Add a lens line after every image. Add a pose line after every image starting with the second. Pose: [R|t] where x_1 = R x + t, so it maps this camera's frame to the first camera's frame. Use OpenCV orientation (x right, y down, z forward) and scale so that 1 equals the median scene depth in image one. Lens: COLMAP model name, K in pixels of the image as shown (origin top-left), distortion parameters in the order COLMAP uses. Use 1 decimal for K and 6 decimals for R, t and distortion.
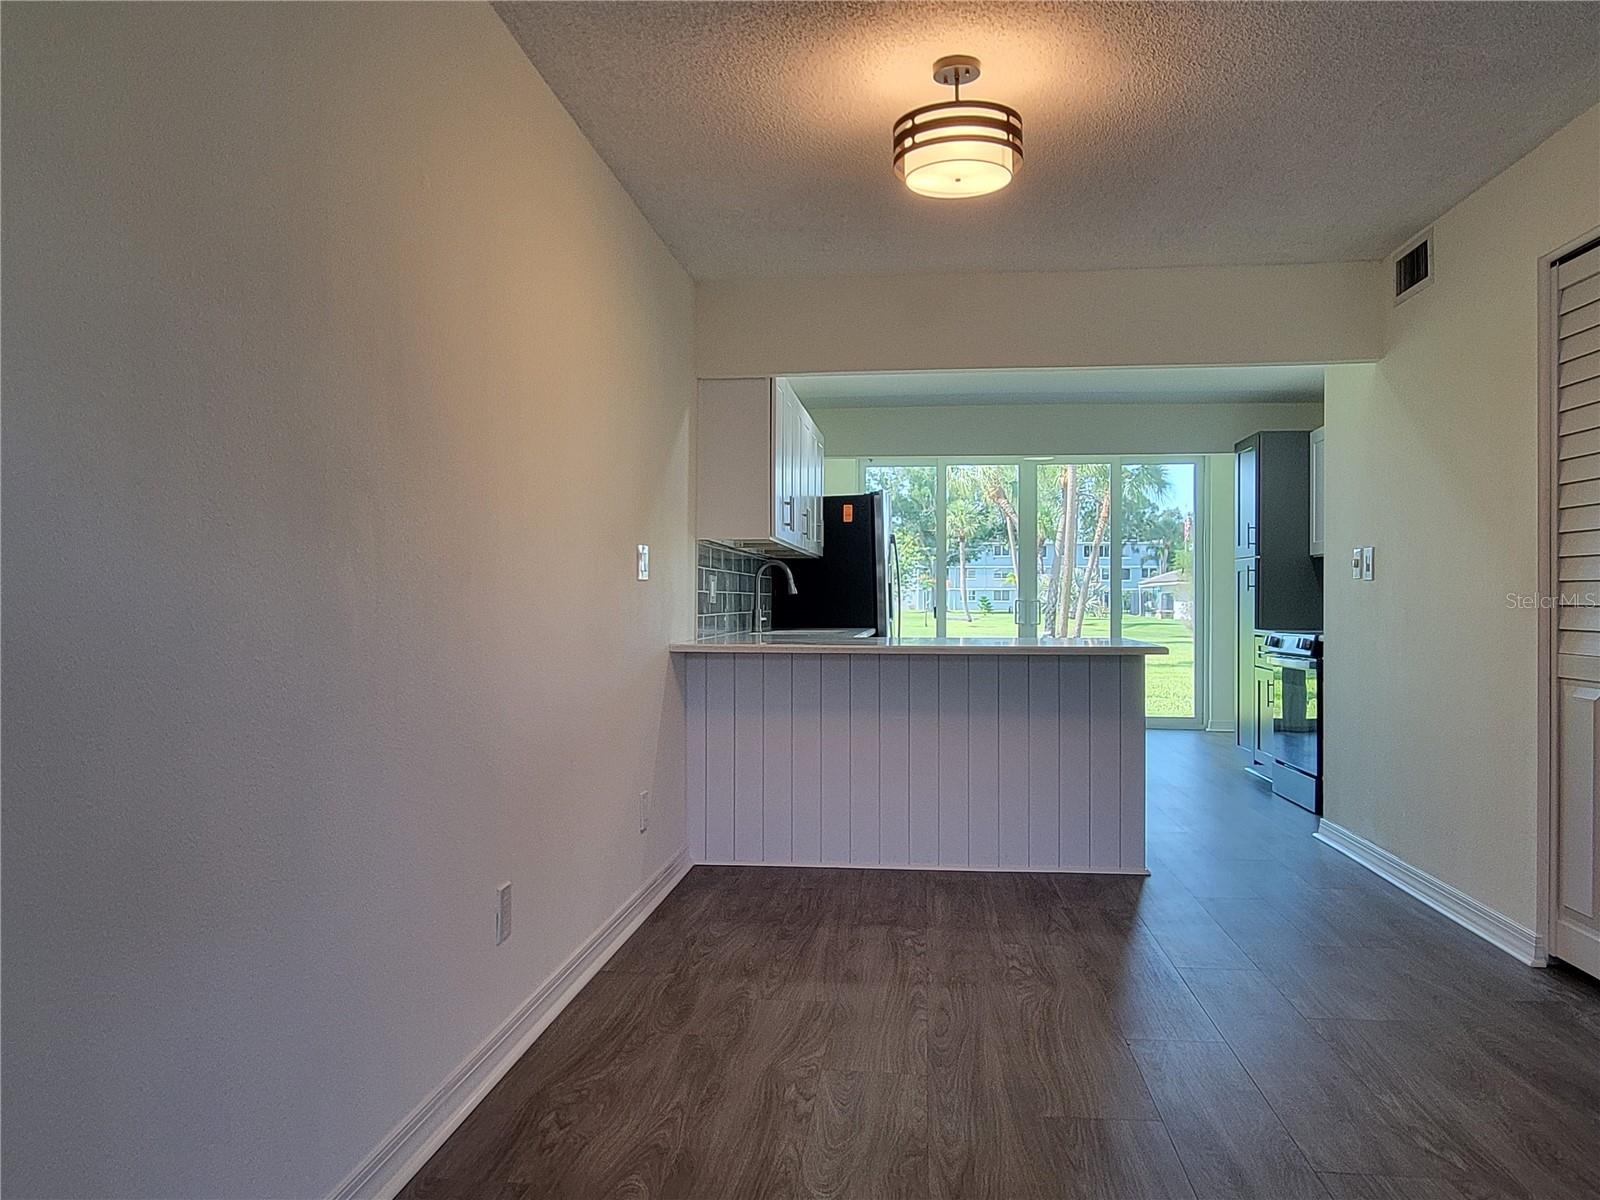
lens RADIAL K [[1177.2, 0, 800.0], [0, 1177.2, 600.0], [0, 0, 1]] dist [-0.002940, 0.004789]
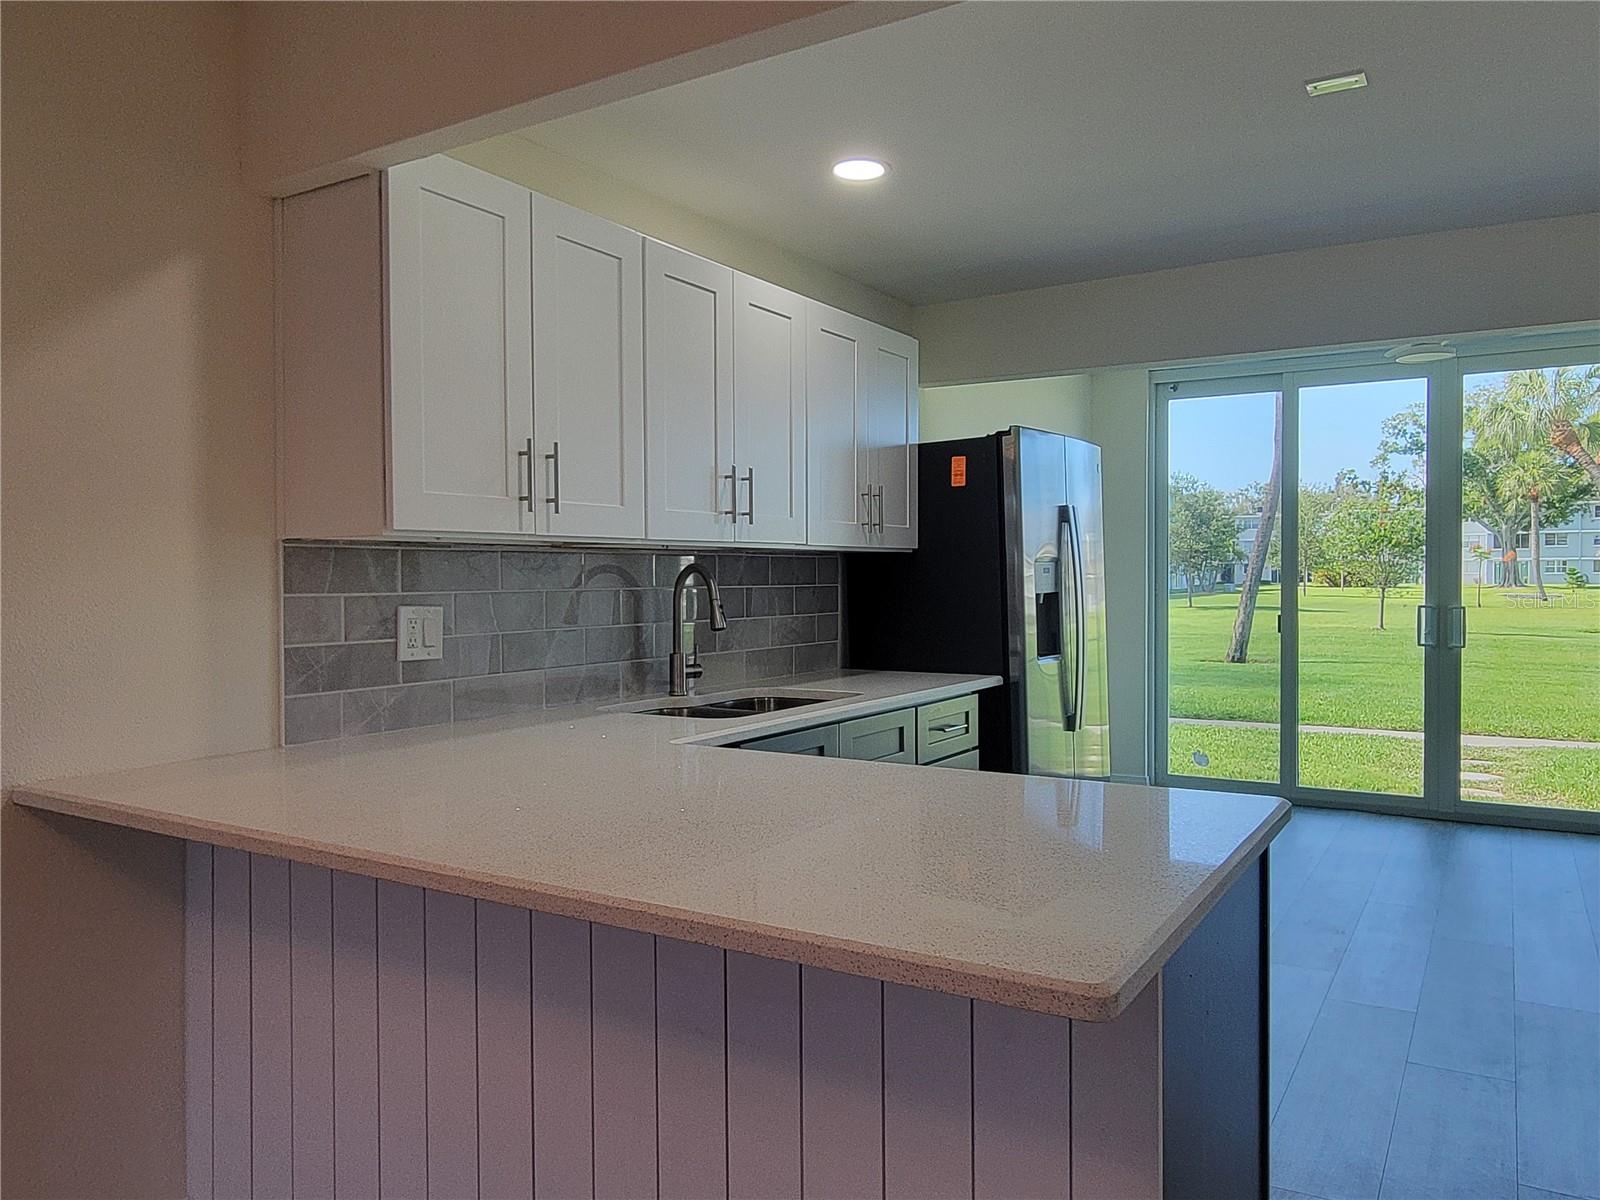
lens RADIAL K [[1177.2, 0, 800.0], [0, 1177.2, 600.0], [0, 0, 1]] dist [-0.002940, 0.004789]
pose [[0.905777, 0.003629, -0.423739, 0.212214], [0.006100, 0.999748, 0.021601, -0.024451], [0.423710, -0.022150, 0.905527, 0.454728]]
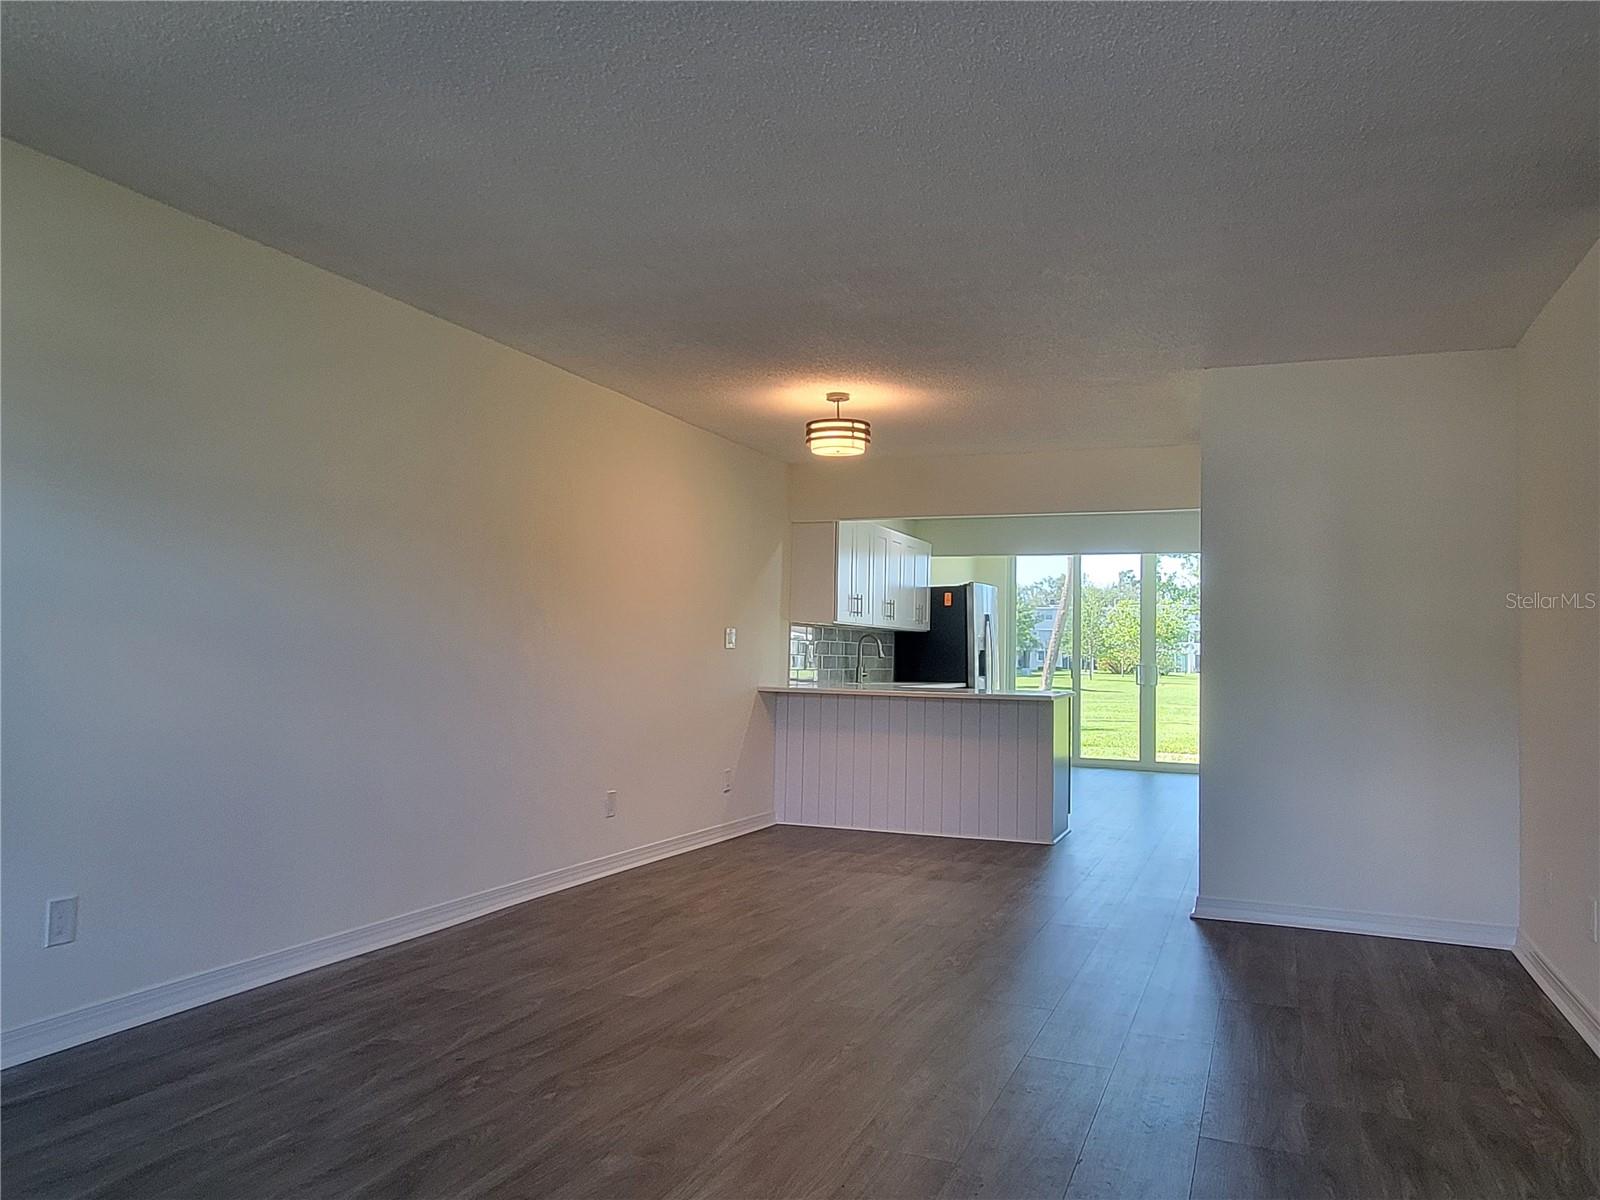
lens RADIAL K [[1177.2, 0, 800.0], [0, 1177.2, 600.0], [0, 0, 1]] dist [-0.002940, 0.004789]
pose [[0.962221, 0.004377, -0.272234, 0.250142], [-0.017850, 0.998734, -0.047035, -0.004525], [0.271684, 0.050117, 0.961081, -0.374065]]
